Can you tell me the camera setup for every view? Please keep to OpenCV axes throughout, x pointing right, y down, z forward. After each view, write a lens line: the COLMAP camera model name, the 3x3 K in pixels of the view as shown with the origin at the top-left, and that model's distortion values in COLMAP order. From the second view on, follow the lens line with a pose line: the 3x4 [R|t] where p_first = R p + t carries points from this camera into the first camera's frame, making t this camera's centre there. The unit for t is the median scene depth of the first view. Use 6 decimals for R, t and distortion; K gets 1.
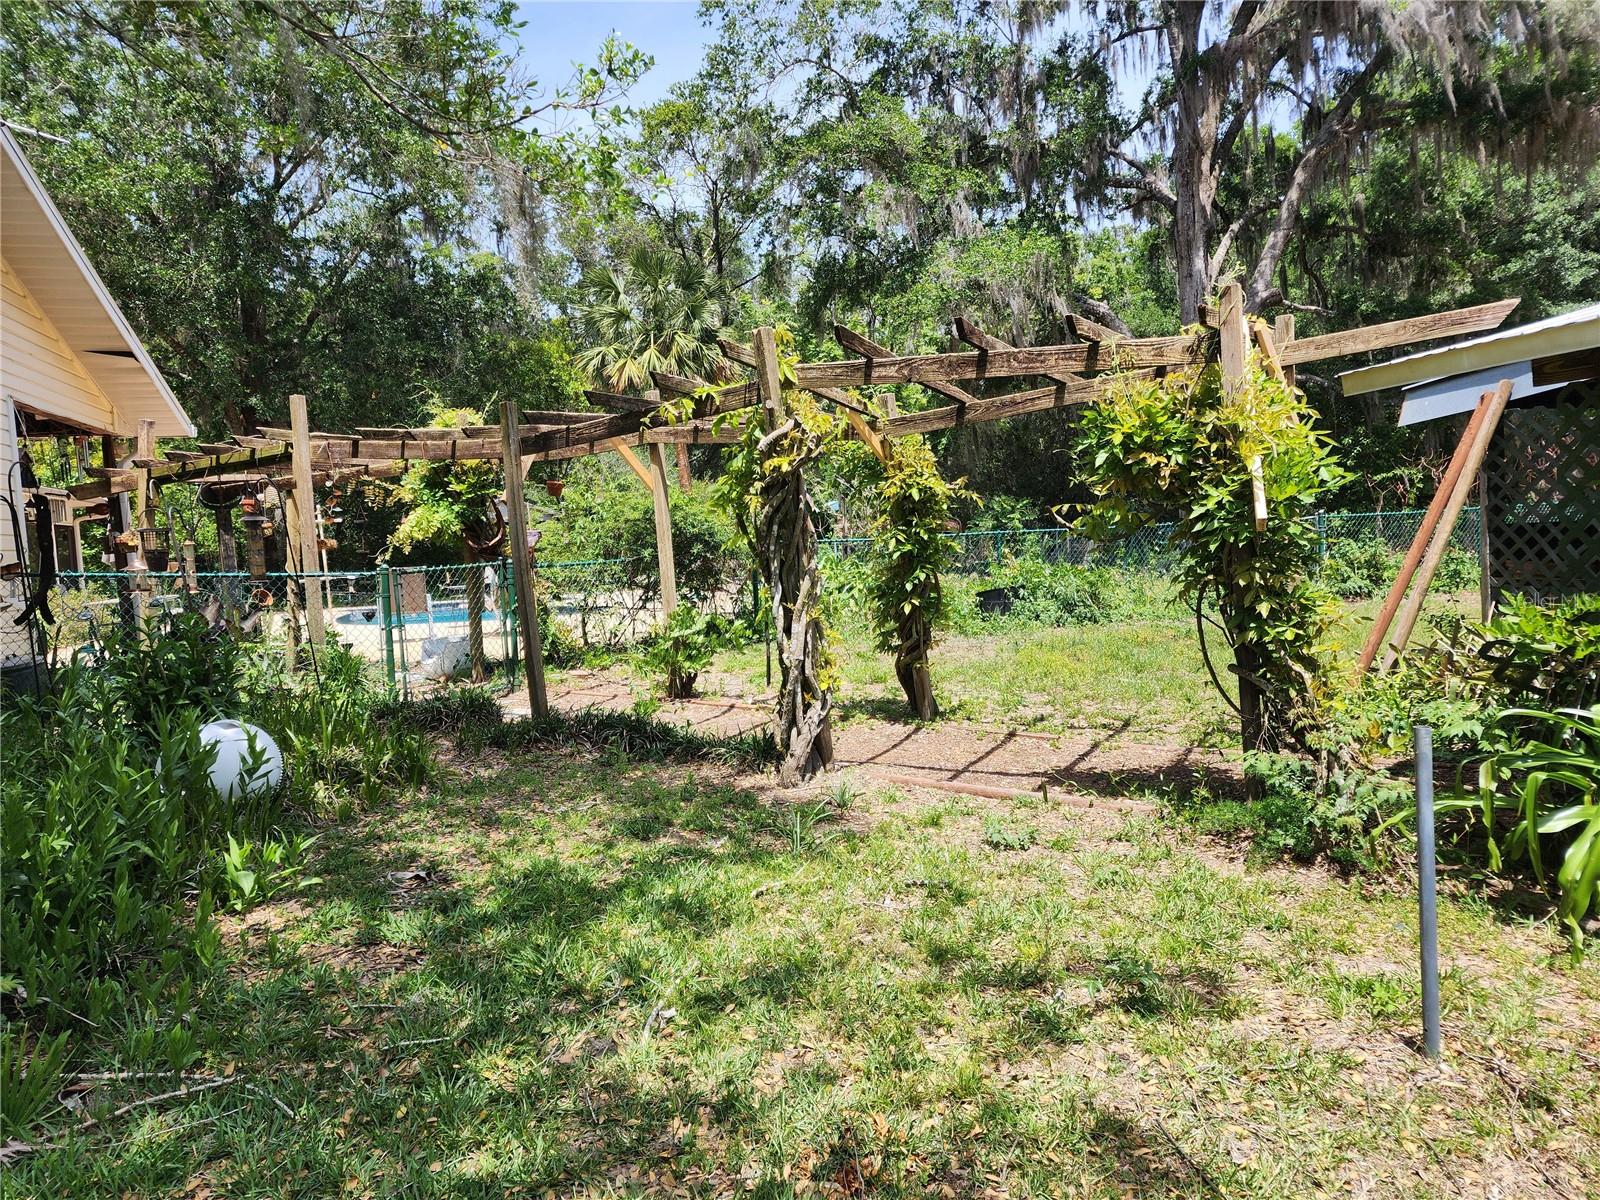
lens RADIAL K [[1070.6, 0, 786.1], [0, 1070.6, 609.7], [0, 0, 1]] dist [0.072709, -0.070603]
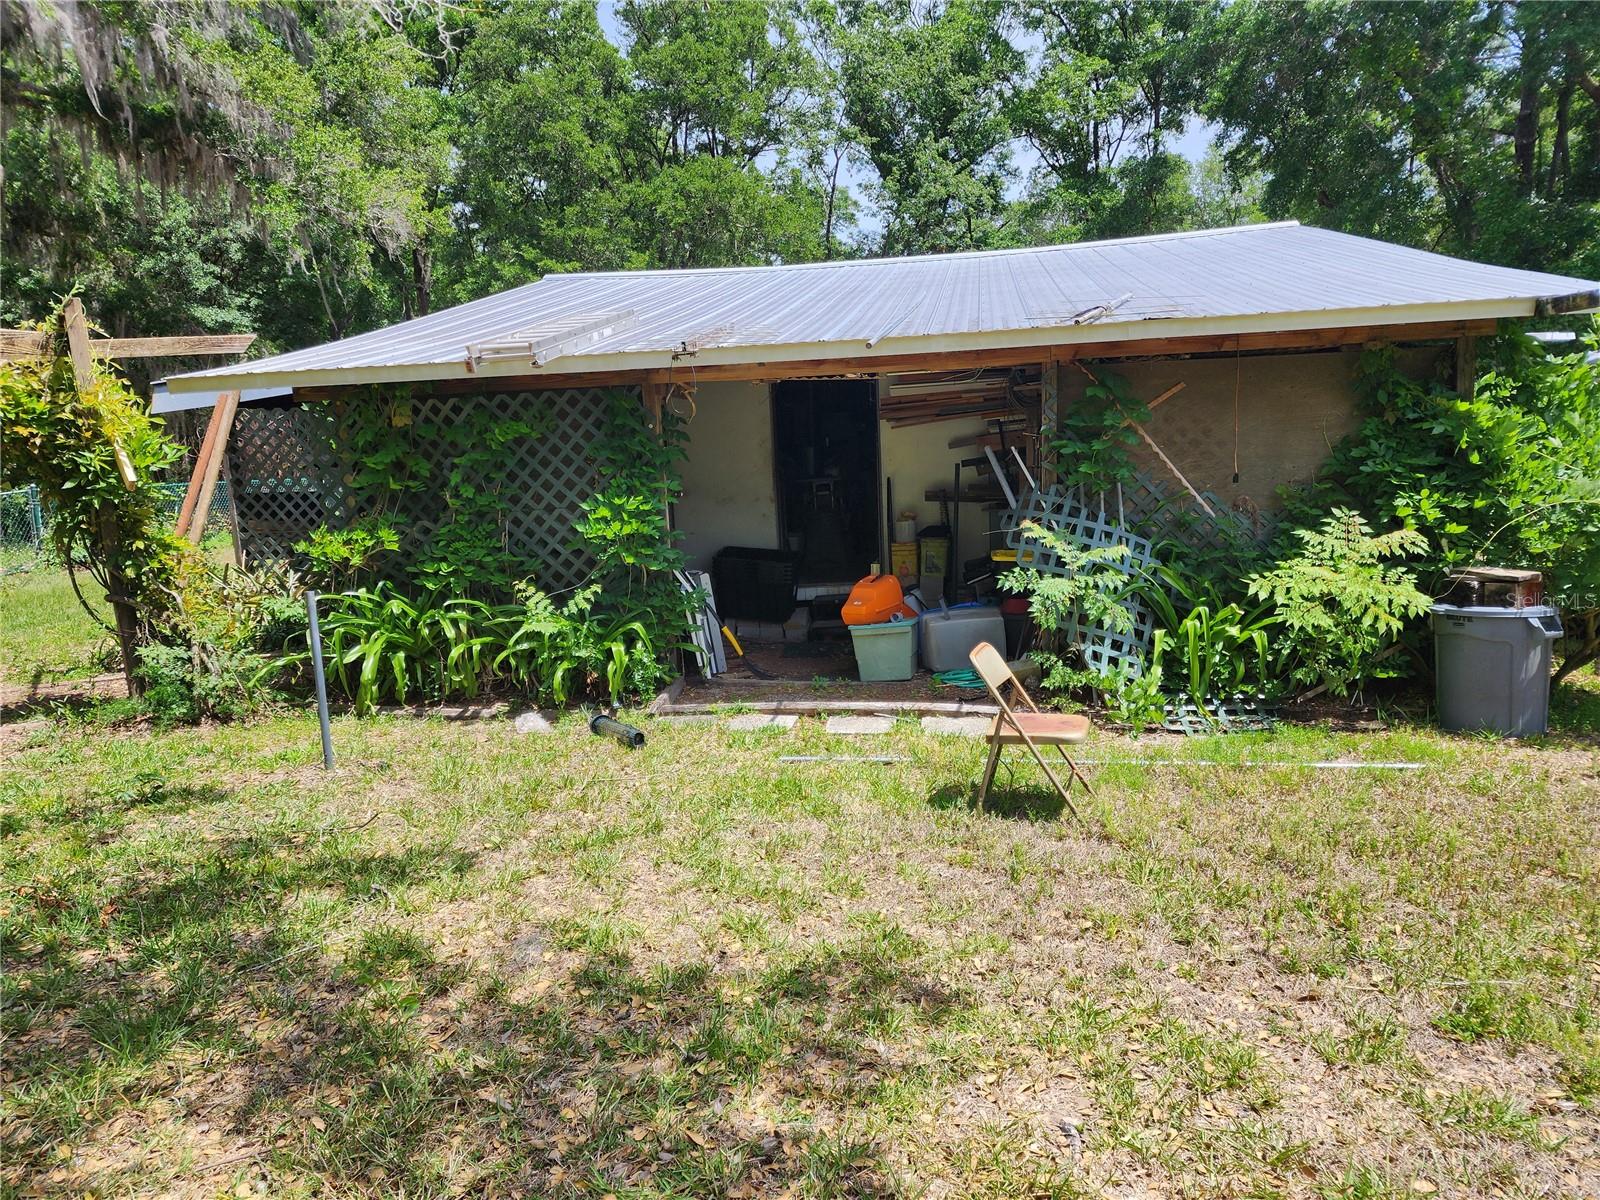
lens RADIAL K [[1070.6, 0, 792.6], [0, 1070.6, 608.7], [0, 0, 1]] dist [0.072709, -0.070603]
pose [[0.440233, -0.091795, 0.893179, -0.266520], [0.078696, 0.994877, 0.063459, 0.033228], [-0.894428, 0.042353, 0.445201, -0.208123]]
